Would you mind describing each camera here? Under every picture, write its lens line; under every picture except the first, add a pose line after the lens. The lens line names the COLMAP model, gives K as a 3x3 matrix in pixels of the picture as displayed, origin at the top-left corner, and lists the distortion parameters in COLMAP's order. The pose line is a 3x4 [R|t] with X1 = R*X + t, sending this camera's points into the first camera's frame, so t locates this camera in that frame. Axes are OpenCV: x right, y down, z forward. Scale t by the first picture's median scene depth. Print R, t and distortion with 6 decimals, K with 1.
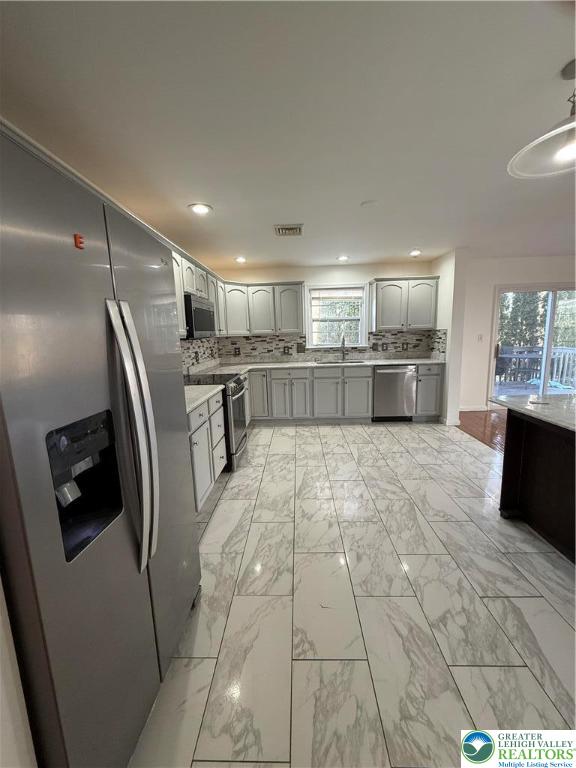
lens RADIAL K [[305.9, 0, 290.5], [0, 305.9, 385.9], [0, 0, 1]] dist [-0.000271, 0.000540]
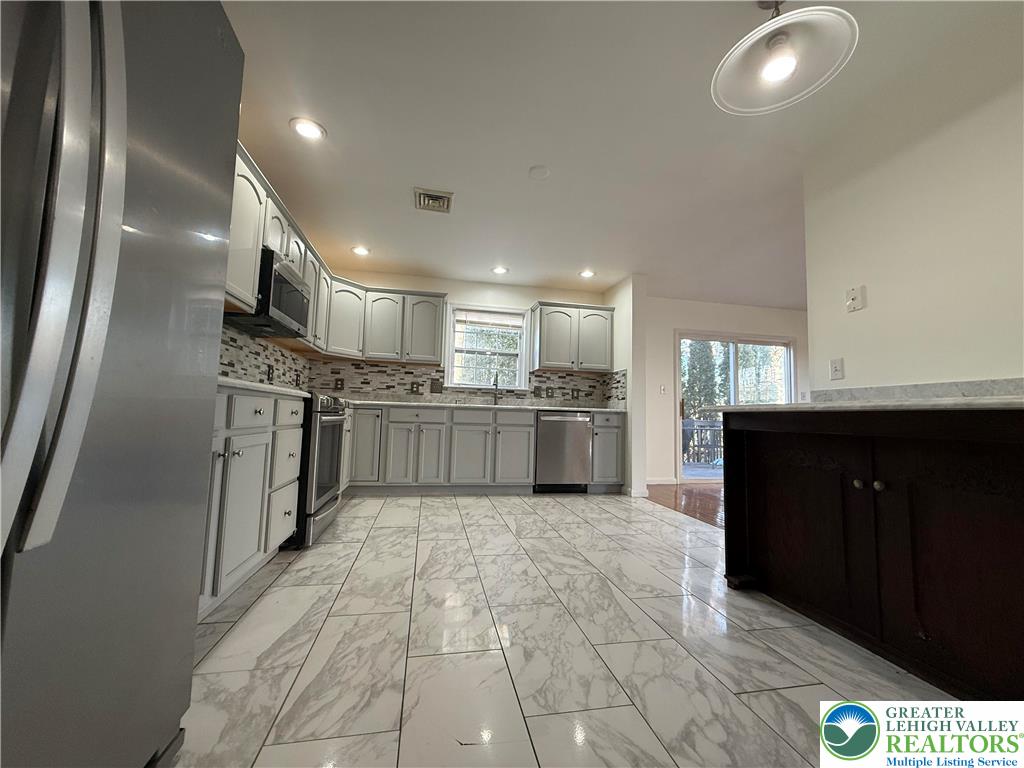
lens RADIAL K [[407.9, 0, 513.6], [0, 407.9, 383.4], [0, 0, 1]] dist [-0.000271, 0.000540]
pose [[0.972711, 0.074808, 0.219629, 0.000015], [-0.019188, 0.969290, -0.245171, 0.167825], [-0.231224, 0.234266, 0.944275, 0.122026]]
